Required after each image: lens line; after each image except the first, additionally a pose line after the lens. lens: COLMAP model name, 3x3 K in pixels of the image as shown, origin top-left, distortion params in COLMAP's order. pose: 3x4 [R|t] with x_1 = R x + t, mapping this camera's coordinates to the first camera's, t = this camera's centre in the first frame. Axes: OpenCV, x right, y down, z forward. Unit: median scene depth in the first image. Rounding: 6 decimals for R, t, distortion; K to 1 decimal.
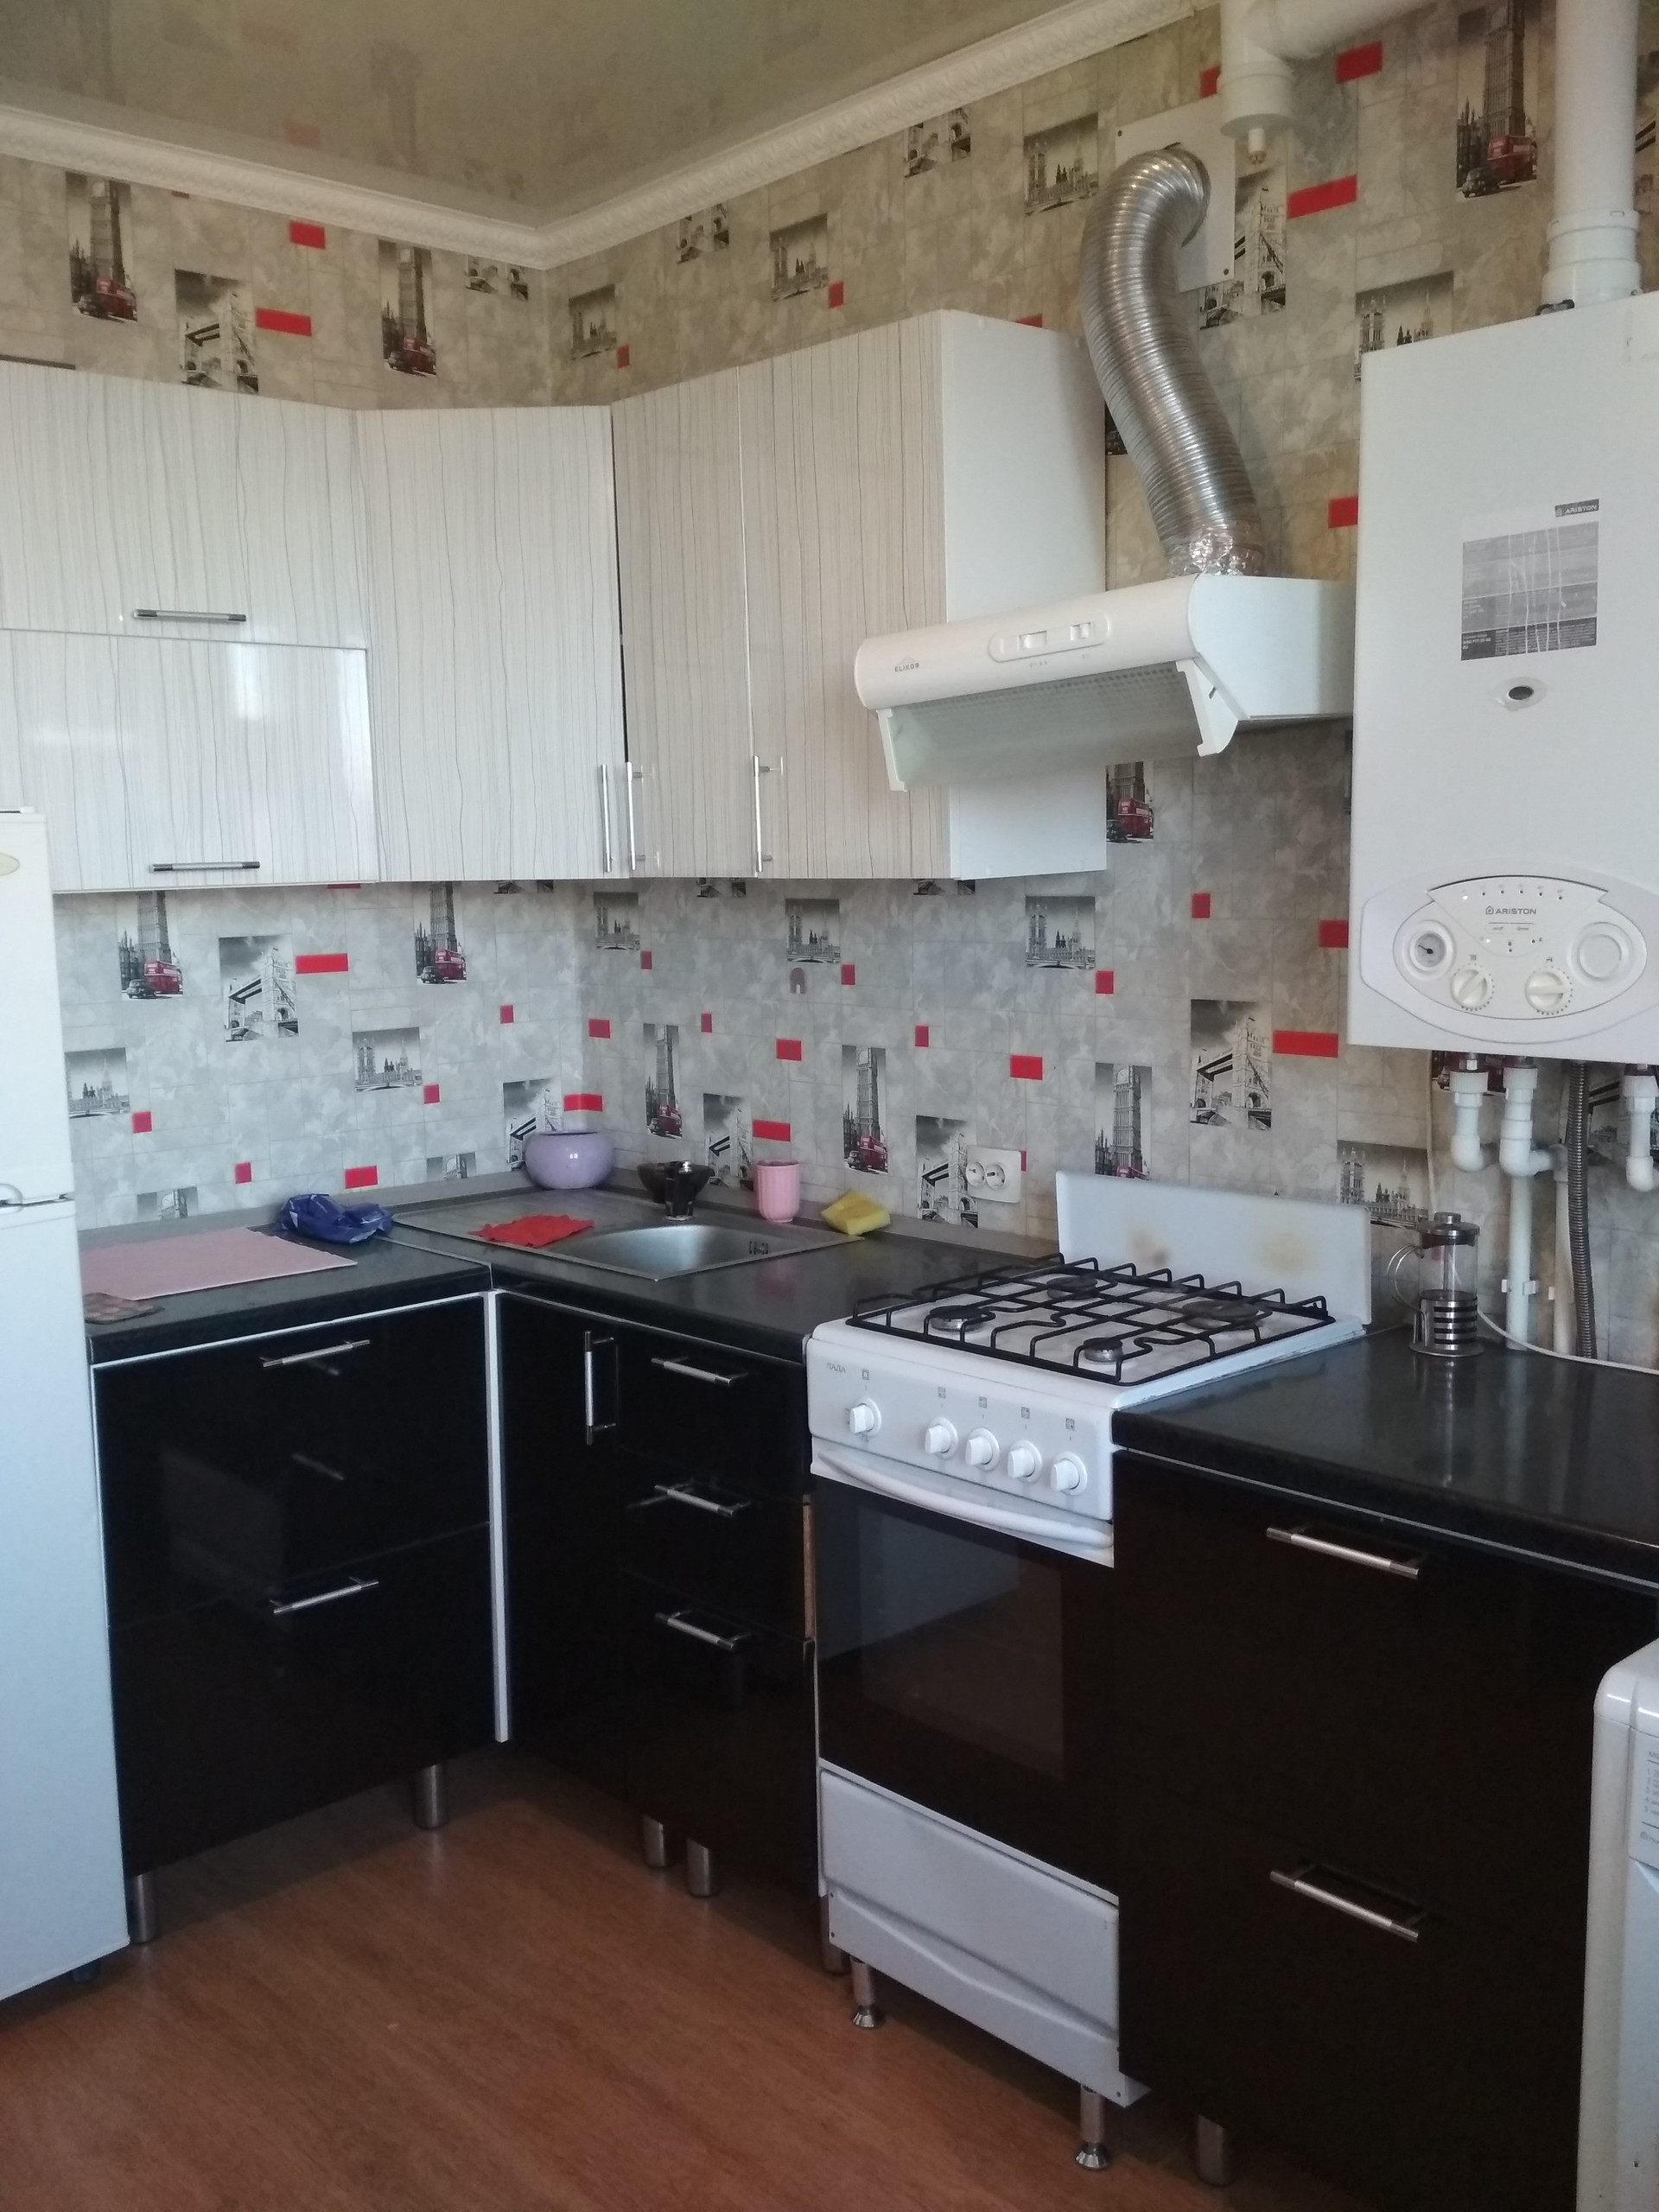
lens RADIAL K [[2021.7, 0, 813.6], [0, 2021.7, 1116.7], [0, 0, 1]] dist [0.164170, -0.323785]
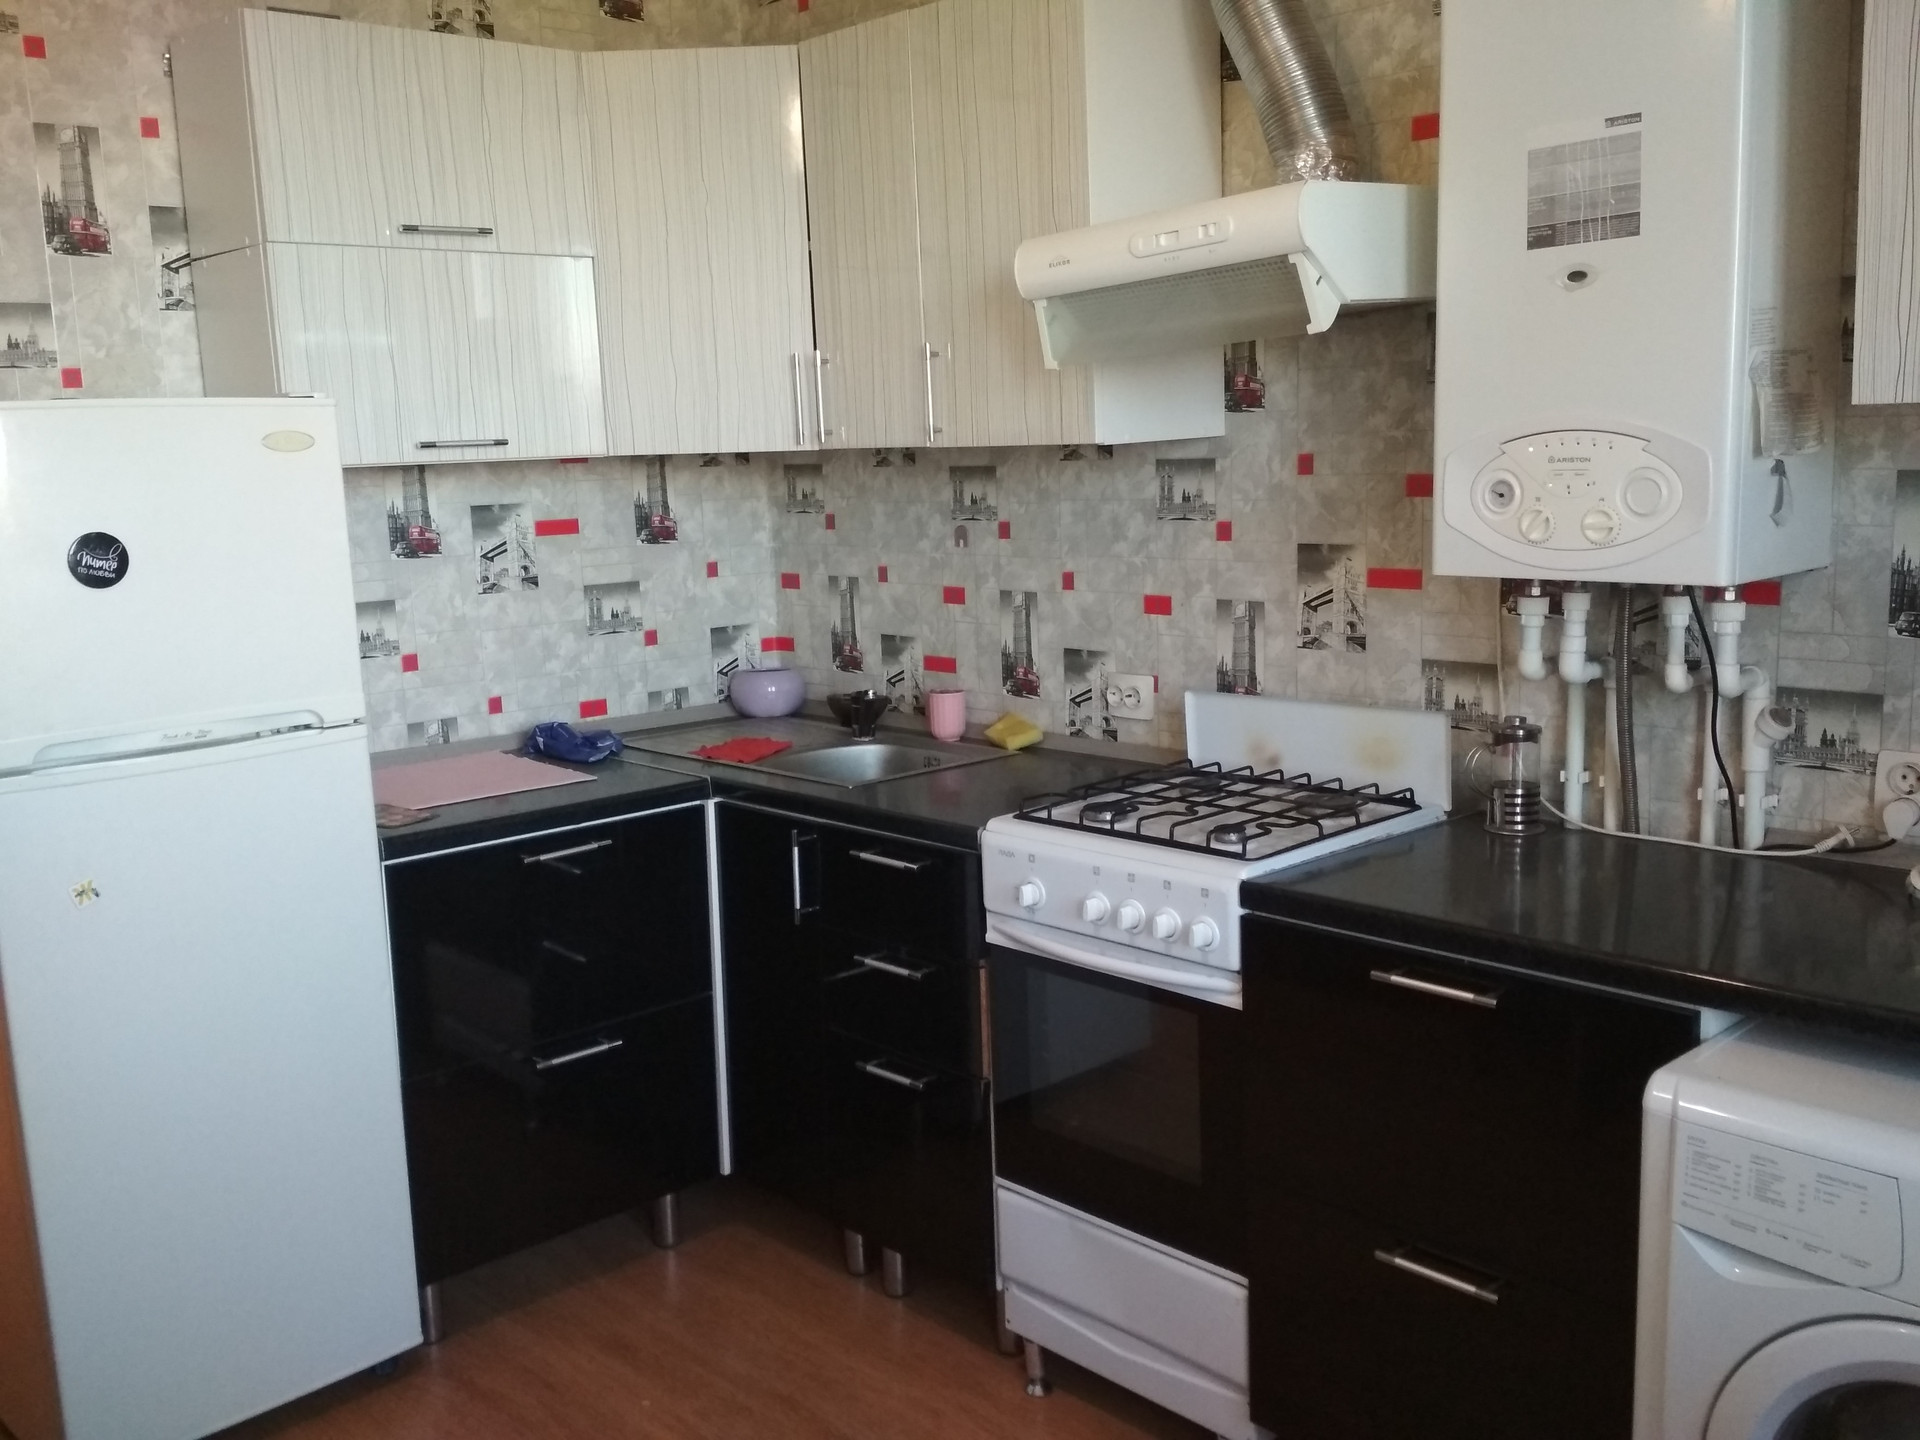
lens RADIAL K [[1754.9, 0, 960.0], [0, 1754.9, 720.0], [0, 0, 1]] dist [0.164170, -0.323785]
pose [[0.999889, -0.014185, 0.004648, -0.018071], [0.014047, 0.999496, 0.028459, 0.013169], [-0.005049, -0.028391, 0.999584, -0.034852]]
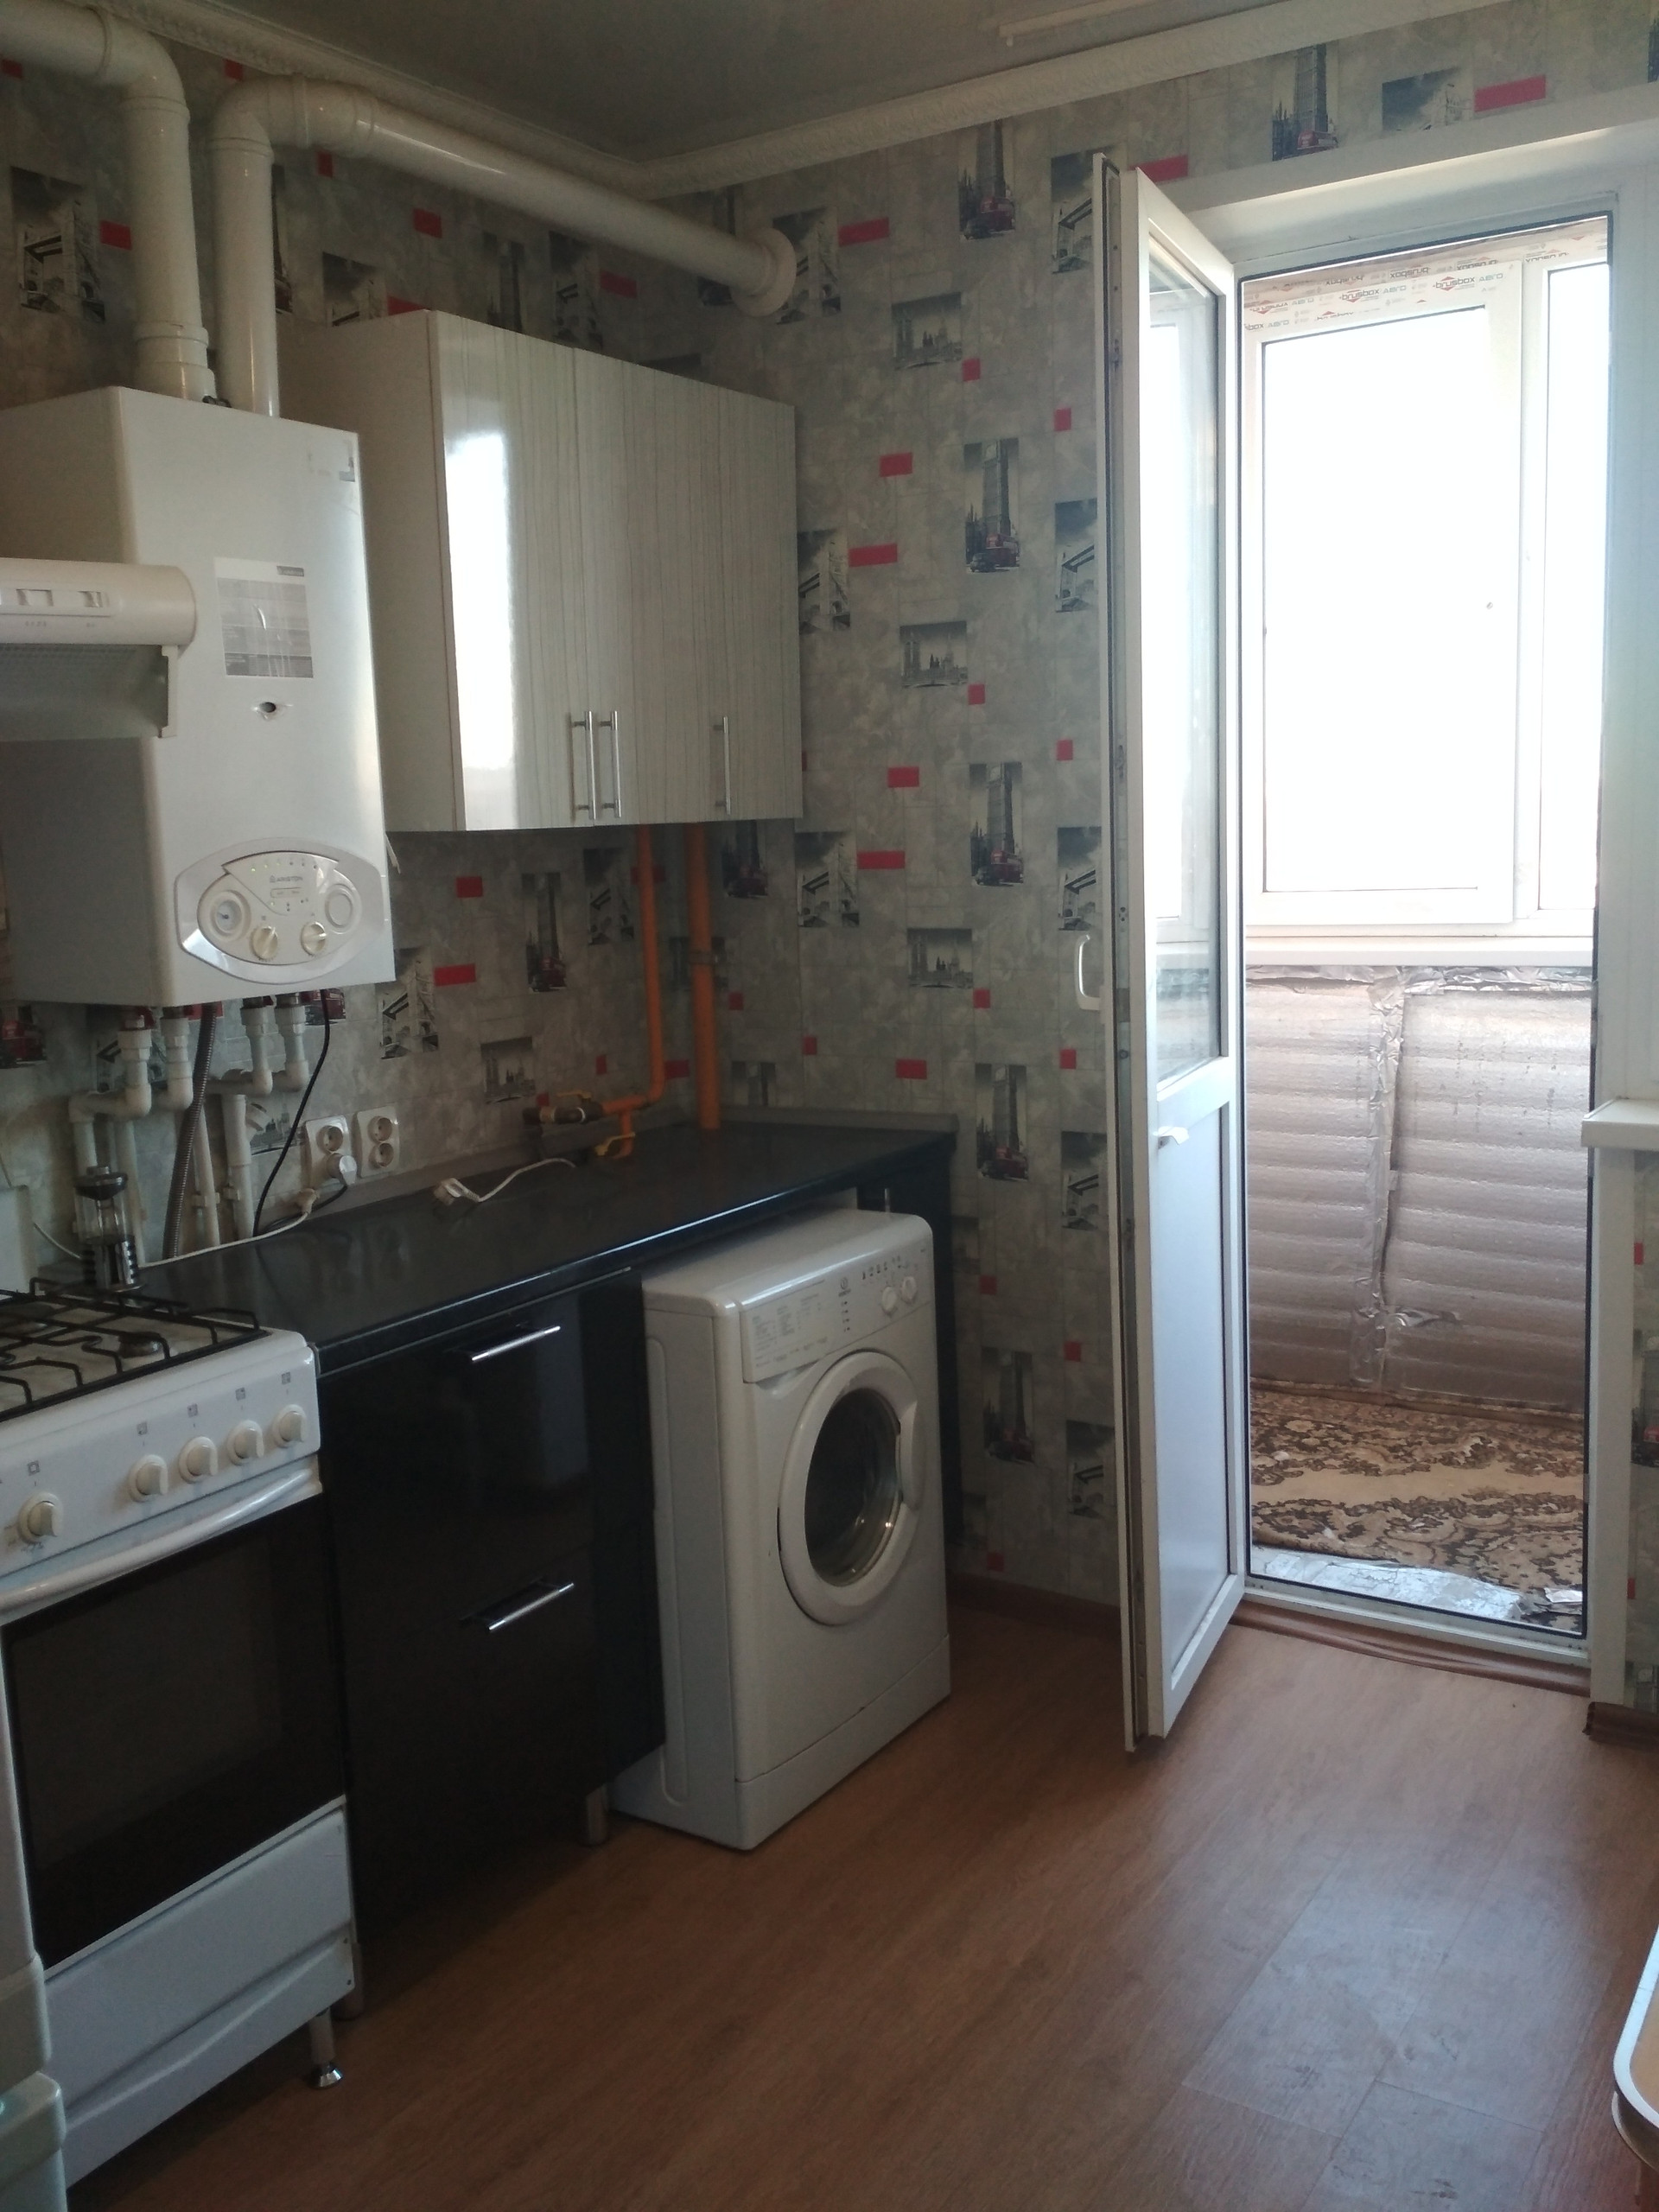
lens RADIAL K [[2021.7, 0, 813.6], [0, 2021.7, 1116.7], [0, 0, 1]] dist [0.164170, -0.323785]
pose [[-0.258605, -0.113204, 0.959327, -0.737604], [0.173140, 0.971595, 0.161325, -0.079080], [-0.950340, 0.207817, -0.231660, 0.765000]]
